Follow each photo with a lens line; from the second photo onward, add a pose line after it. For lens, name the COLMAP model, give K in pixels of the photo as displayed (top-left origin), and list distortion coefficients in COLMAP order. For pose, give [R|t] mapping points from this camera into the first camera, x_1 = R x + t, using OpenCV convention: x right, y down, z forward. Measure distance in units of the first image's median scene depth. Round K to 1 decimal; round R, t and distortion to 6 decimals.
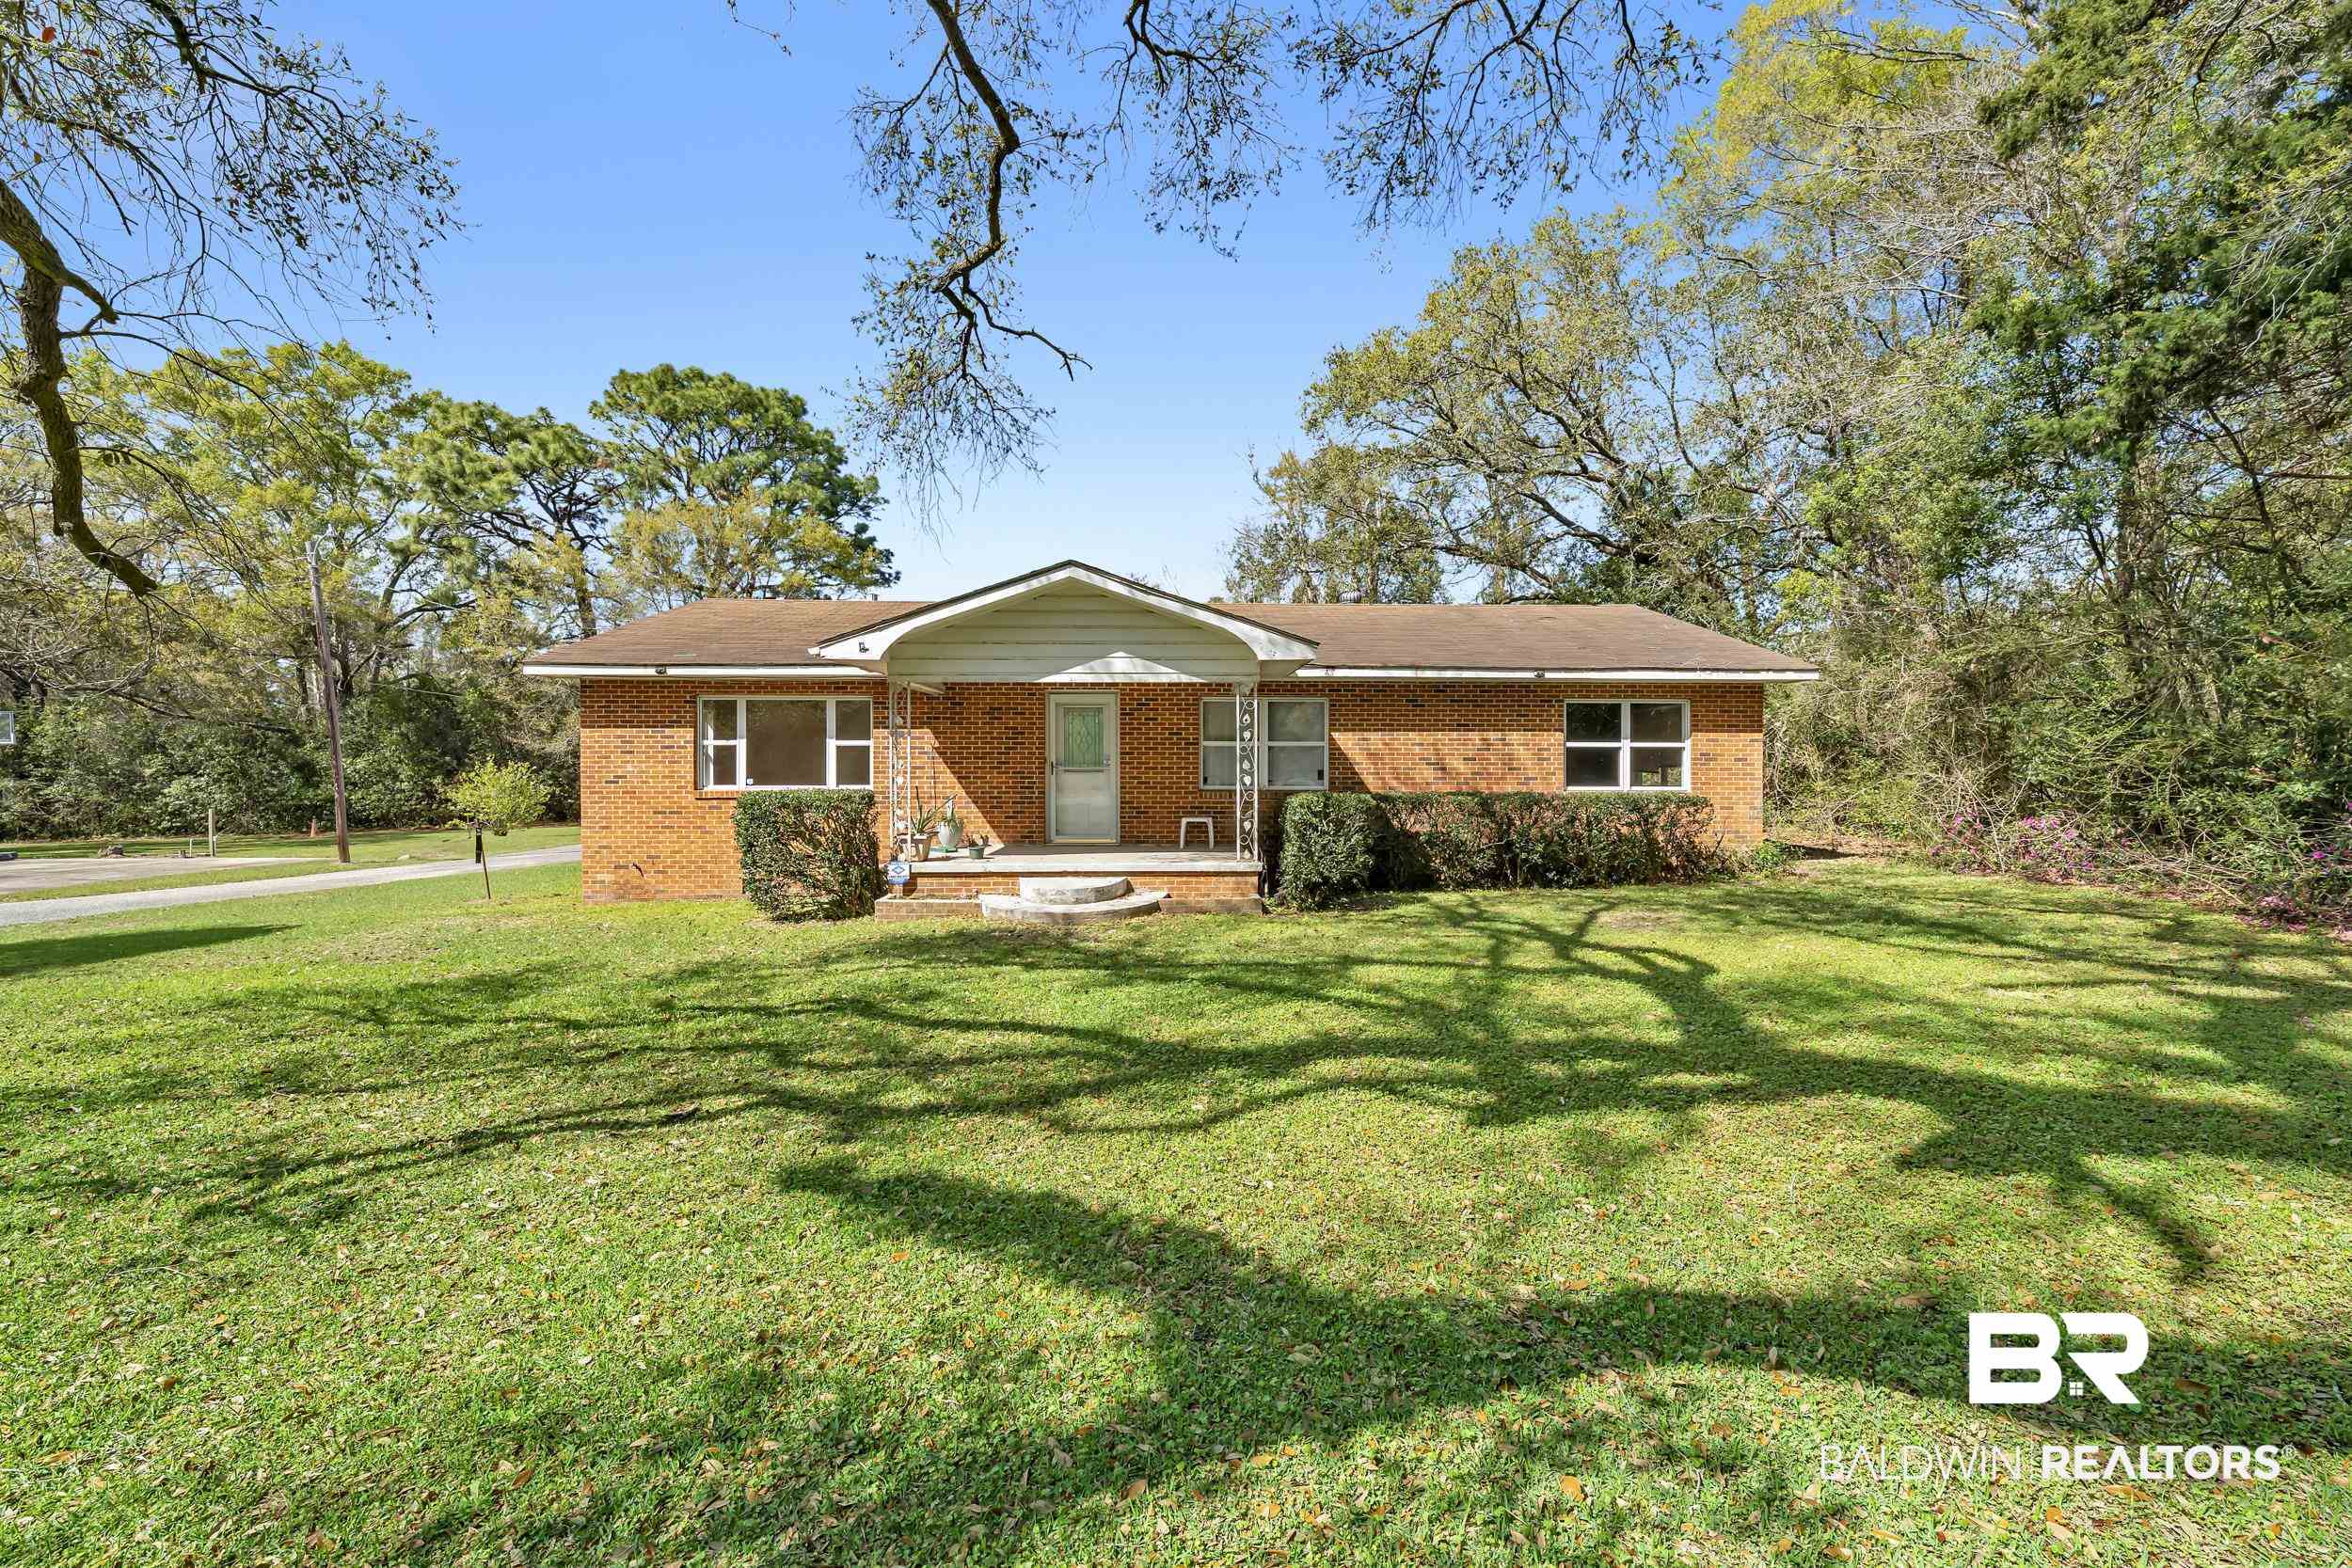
lens RADIAL K [[946.6, 0, 1183.4], [0, 946.6, 782.8], [0, 0, 1]] dist [0.000207, -0.000968]
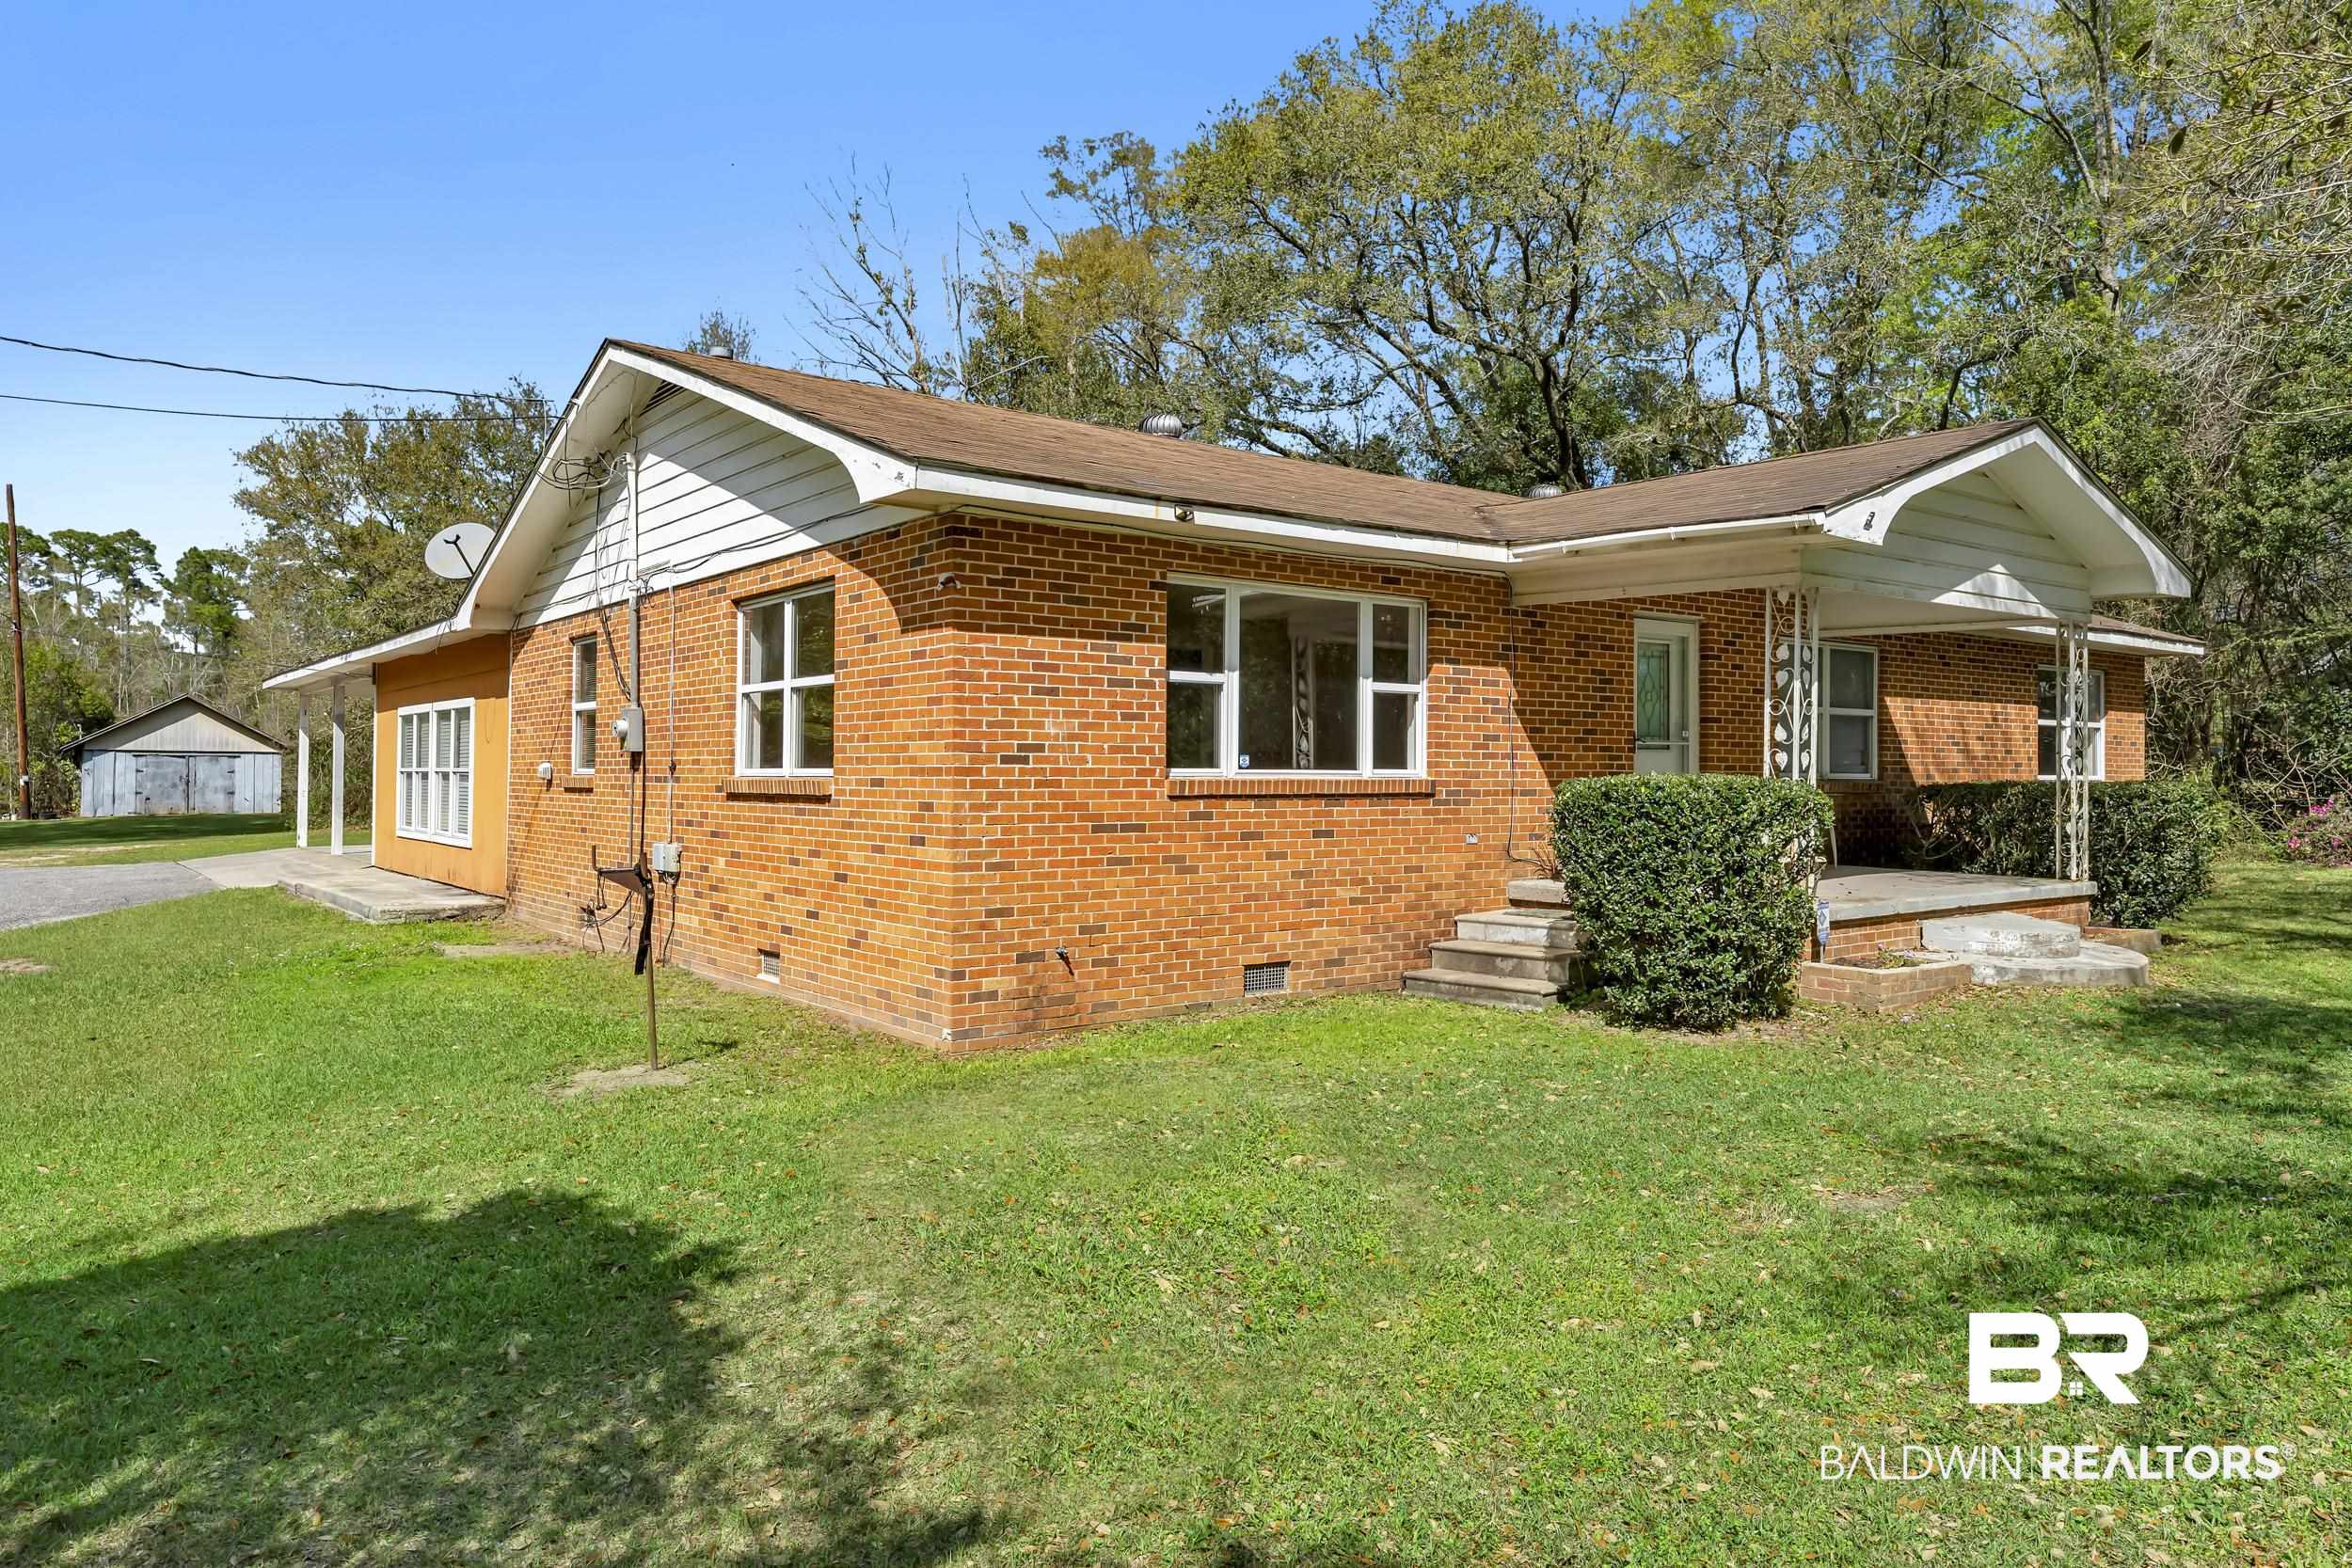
lens RADIAL K [[1546.9, 0, 1182.4], [0, 1546.9, 776.7], [0, 0, 1]] dist [0.001650, -0.004166]
pose [[0.814432, 0.001446, 0.580258, -0.936787], [-0.001056, 0.999999, -0.001010, 0.007250], [-0.580259, 0.000210, 0.814432, 0.381536]]
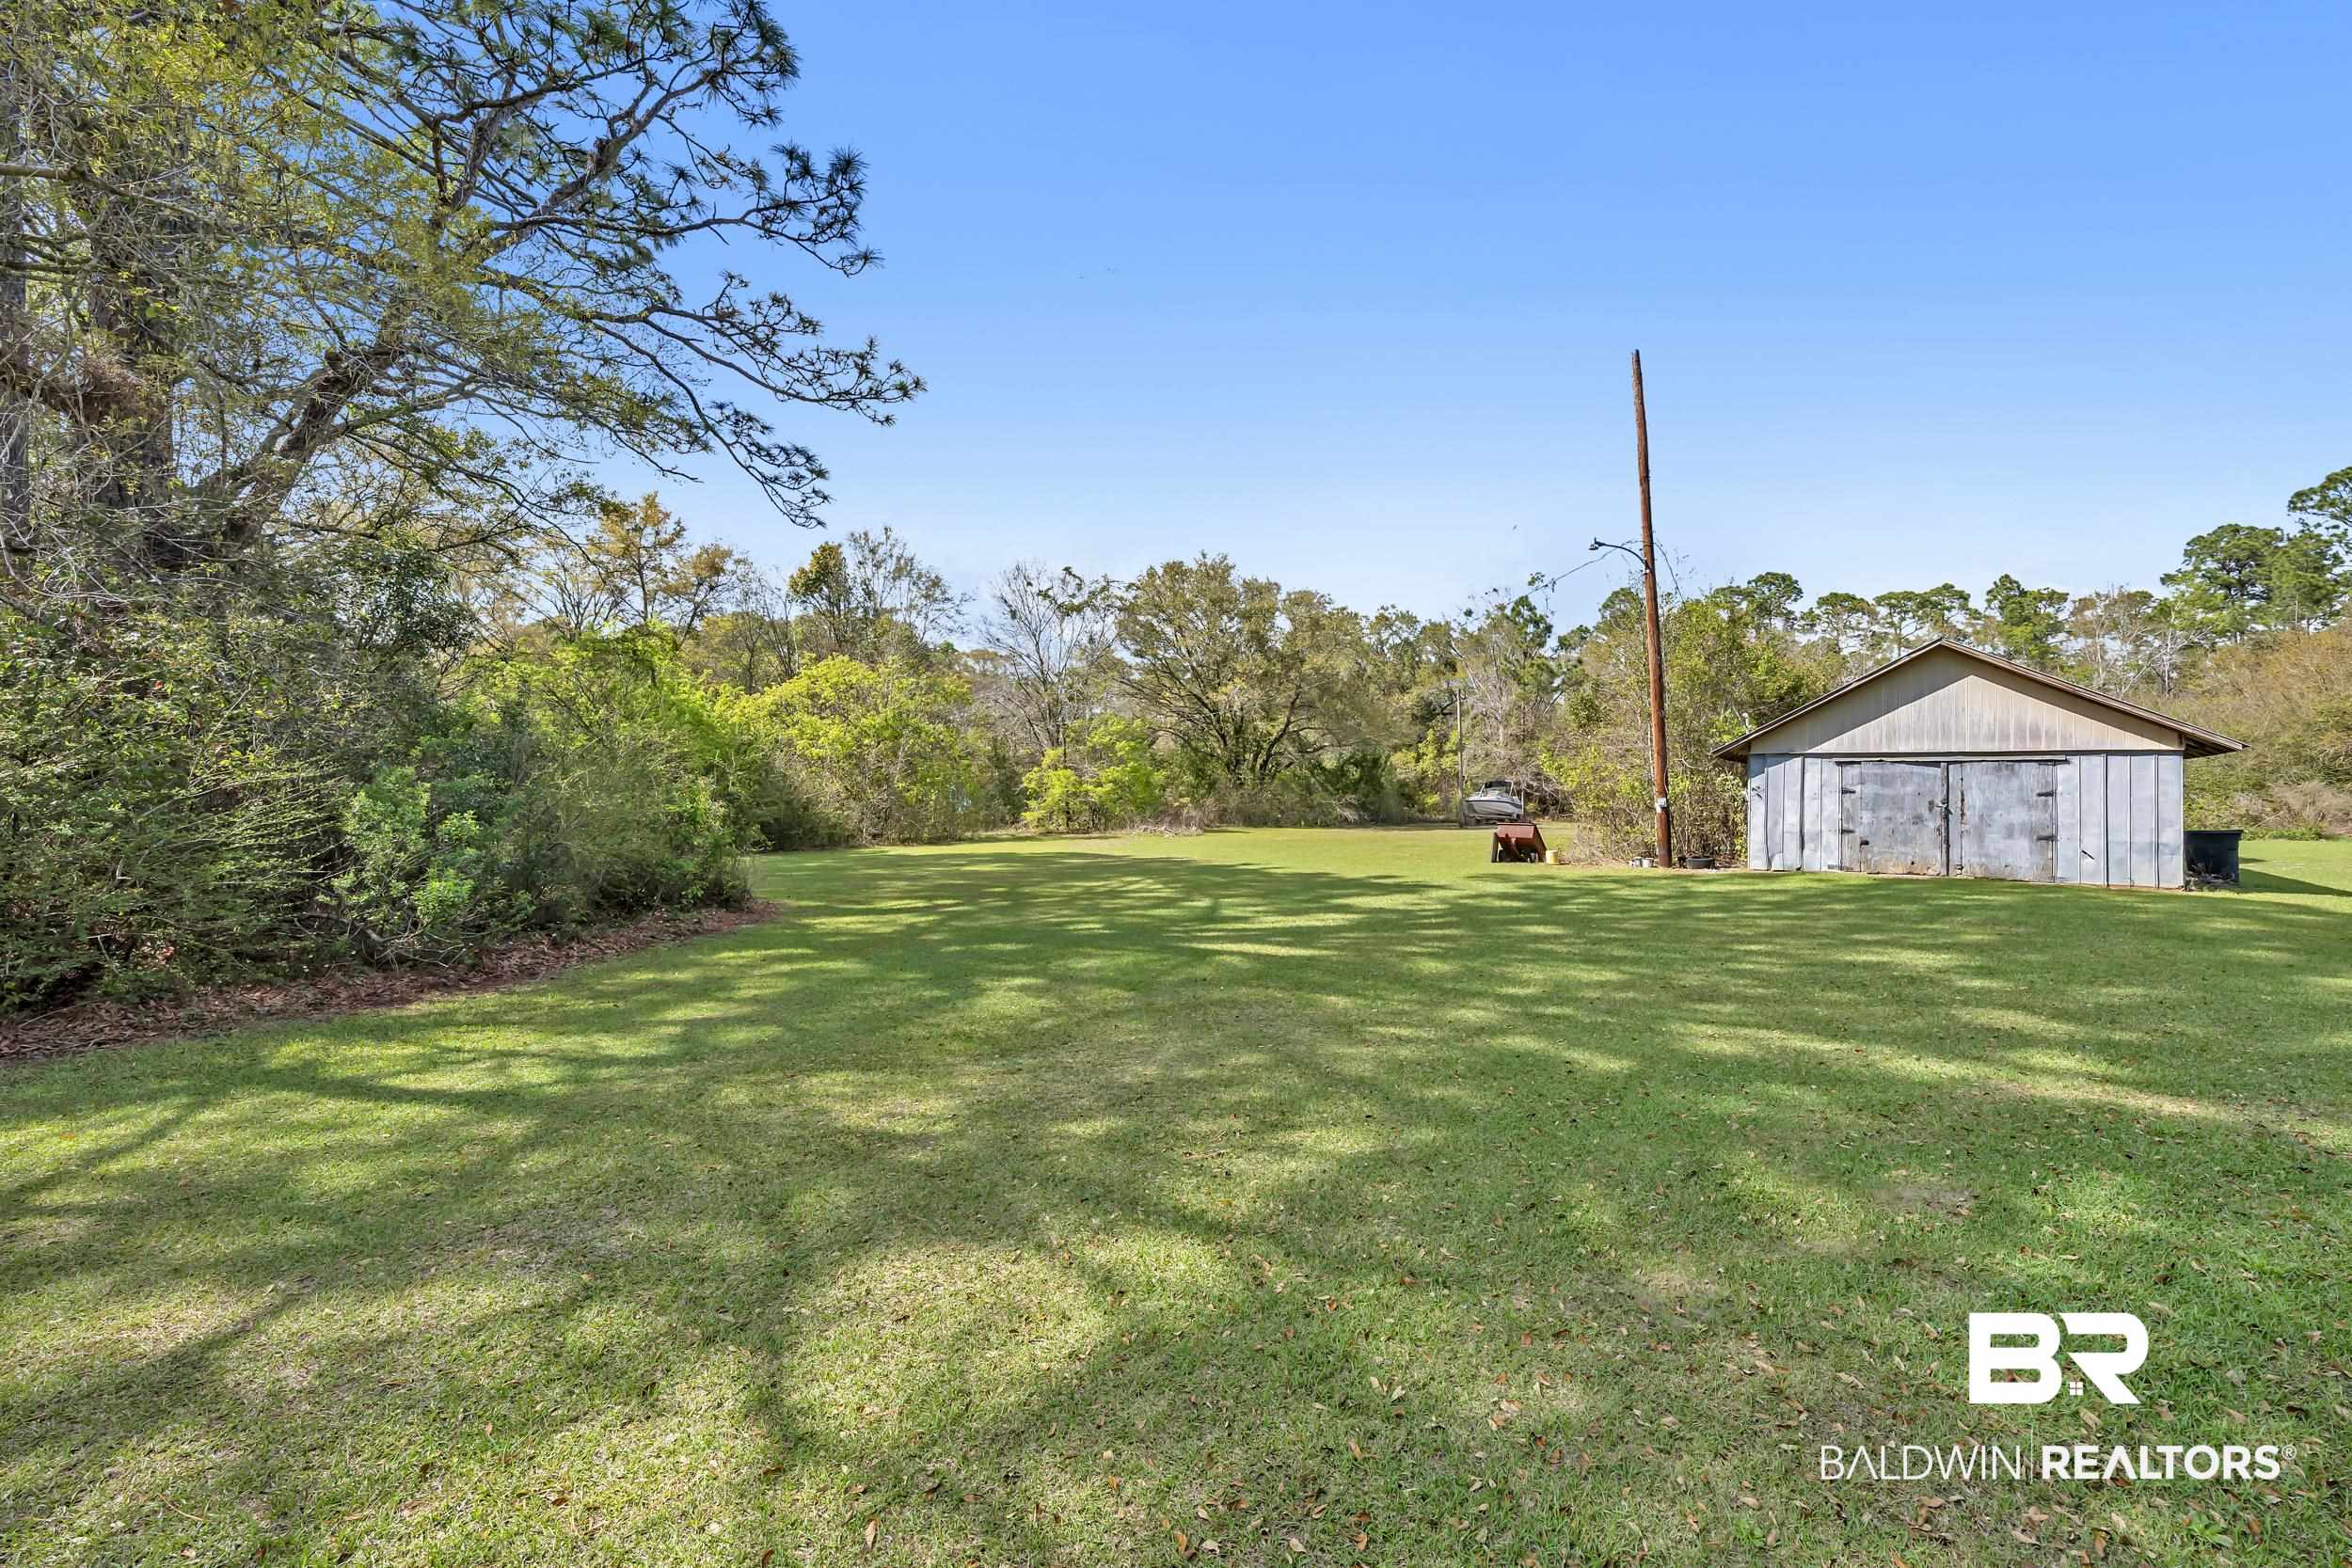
lens RADIAL K [[897.0, 0, 1176.3], [0, 897.0, 777.1], [0, 0, 1]] dist [-0.001926, -0.000041]
pose [[0.761410, -0.002161, -0.648267, -0.686013], [-0.007820, 0.999891, -0.012518, -0.006992], [0.648223, 0.014601, 0.761310, 4.041775]]
